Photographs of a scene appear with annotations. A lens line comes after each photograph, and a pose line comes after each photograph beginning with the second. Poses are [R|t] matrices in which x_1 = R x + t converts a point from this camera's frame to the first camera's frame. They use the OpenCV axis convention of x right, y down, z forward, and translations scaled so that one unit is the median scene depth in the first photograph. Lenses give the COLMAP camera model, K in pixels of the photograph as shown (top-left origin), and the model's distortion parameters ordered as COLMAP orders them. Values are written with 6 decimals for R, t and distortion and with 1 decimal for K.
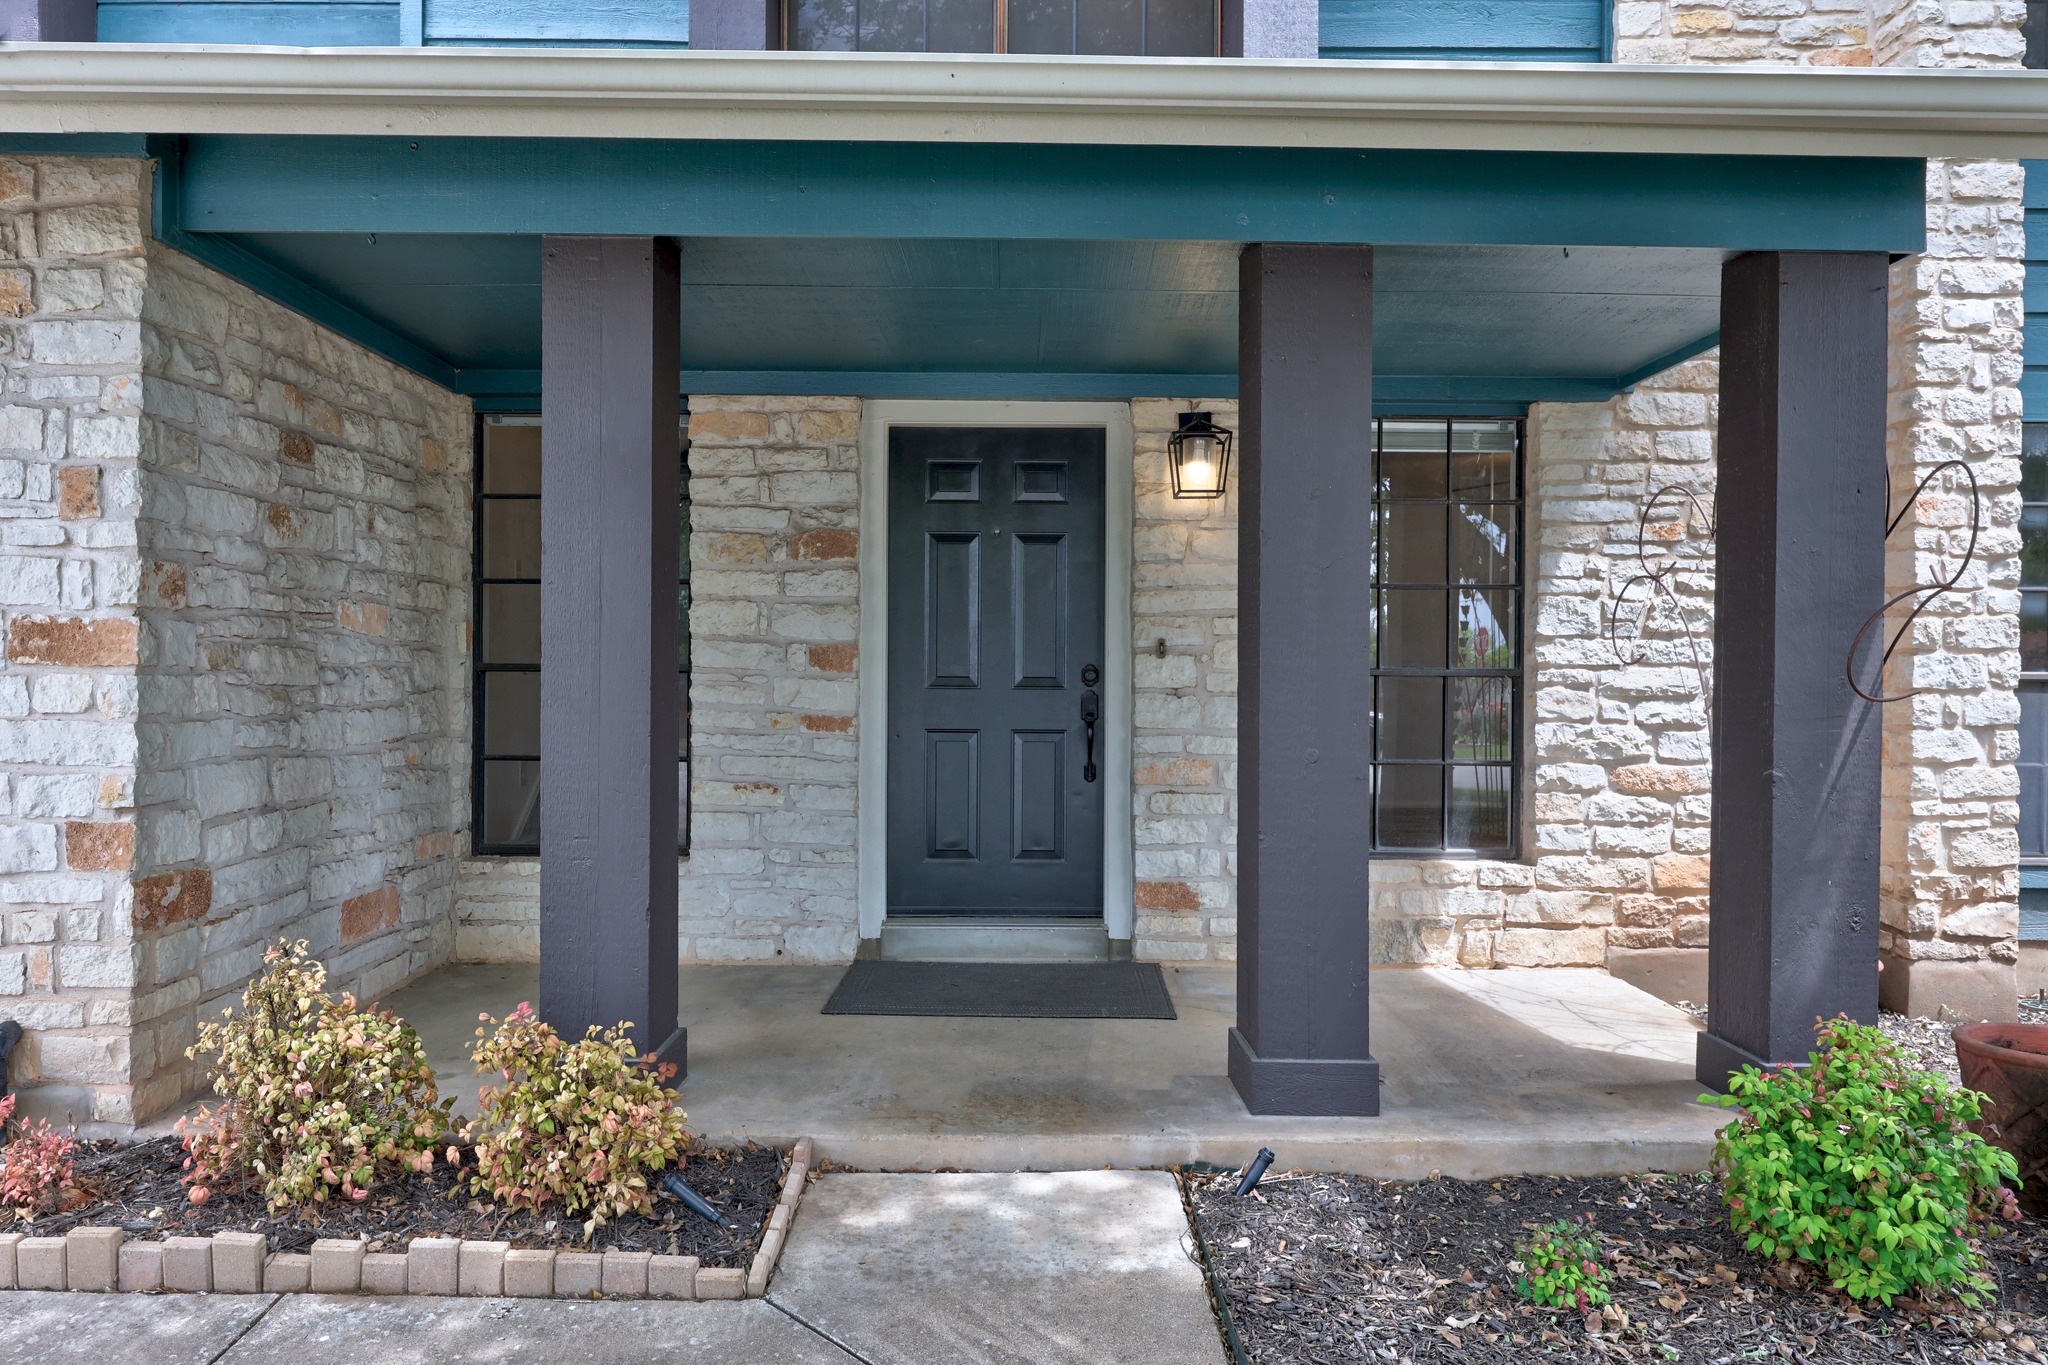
lens RADIAL K [[1246.3, 0, 1024.0], [0, 1246.3, 682.5], [0, 0, 1]] dist [-0.002786, -0.001861]
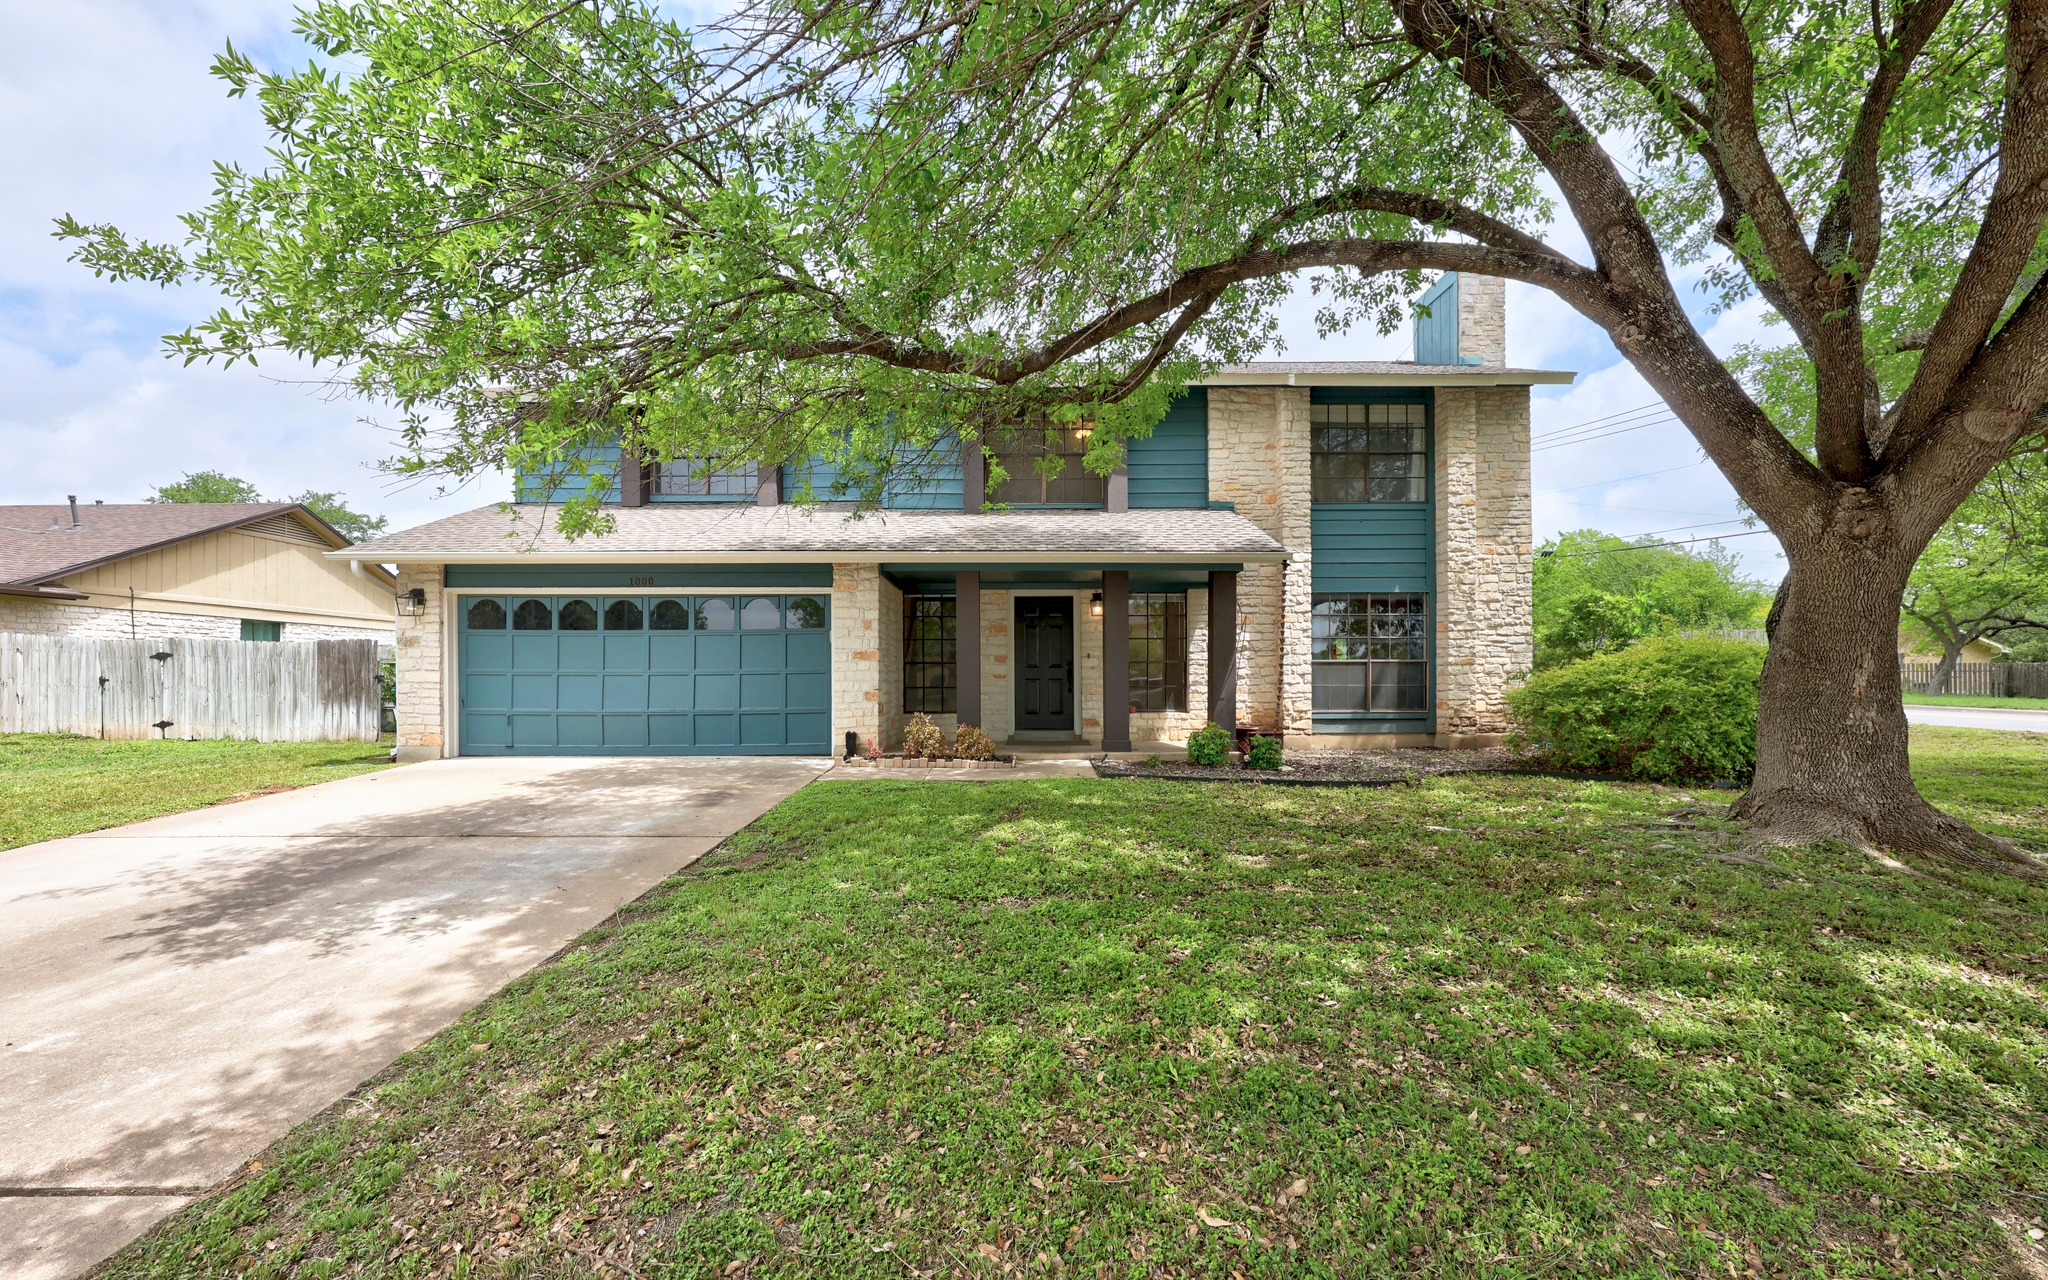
lens RADIAL K [[755.7, 0, 1022.7], [0, 755.7, 681.9], [0, 0, 1]] dist [-0.000689, 0.000026]
pose [[0.999949, -0.009463, -0.003397, -0.085363], [0.009462, 0.999955, -0.000270, 0.052026], [0.003399, 0.000237, 0.999994, -1.342668]]
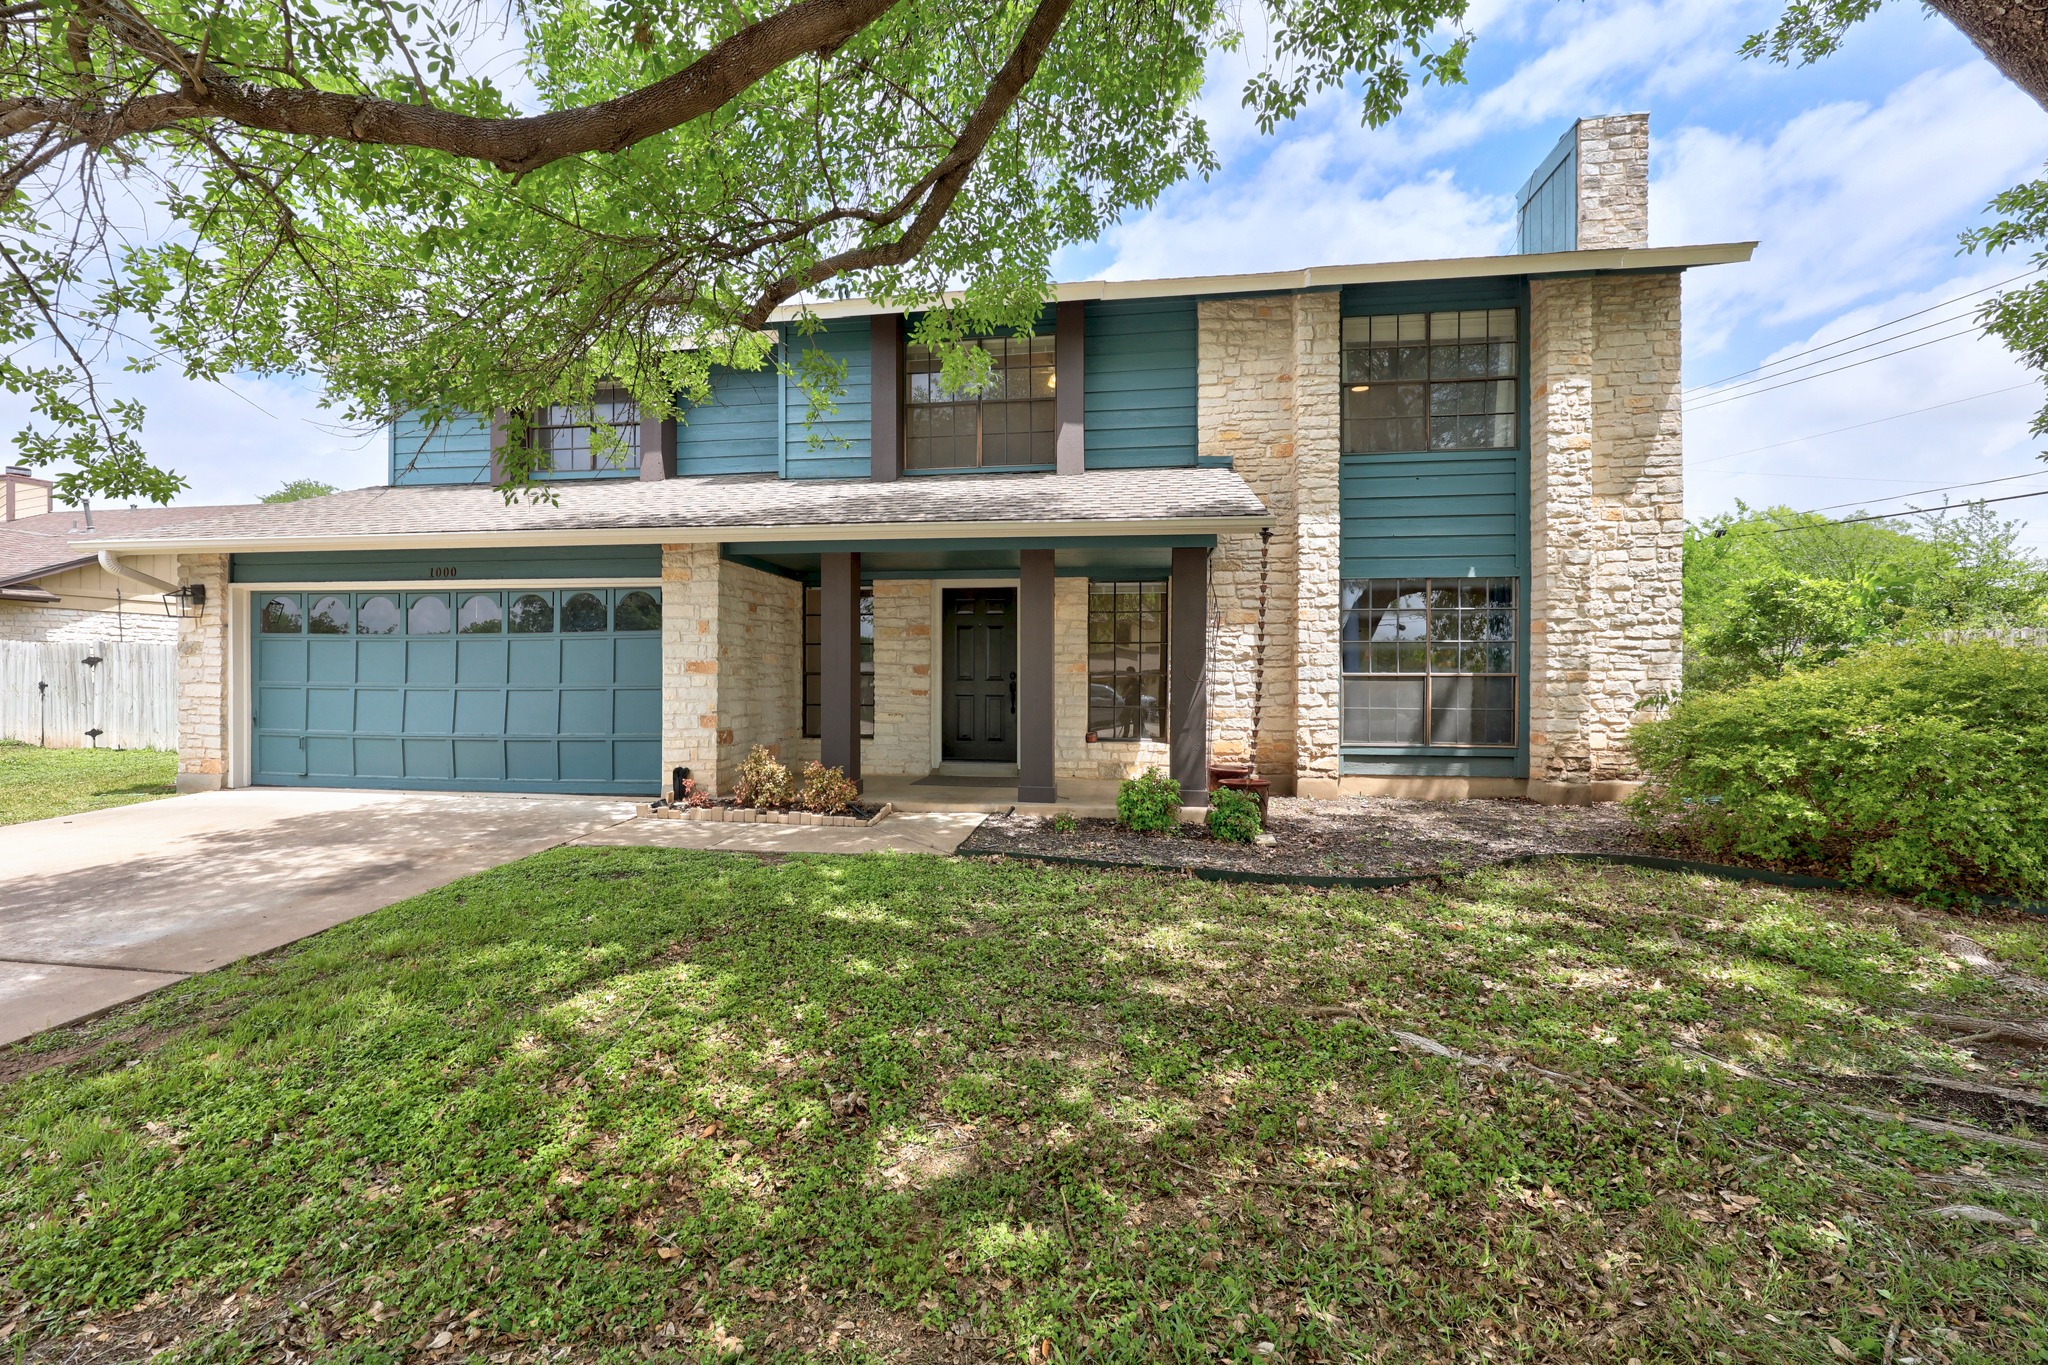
lens RADIAL K [[772.9, 0, 1024.0], [0, 772.9, 682.5], [0, 0, 1]] dist [0.000143, -0.000411]
pose [[0.990838, -0.002751, -0.135031, 0.342250], [0.002692, 0.999996, -0.000618, 0.011305], [0.135032, 0.000249, 0.990841, -0.784883]]
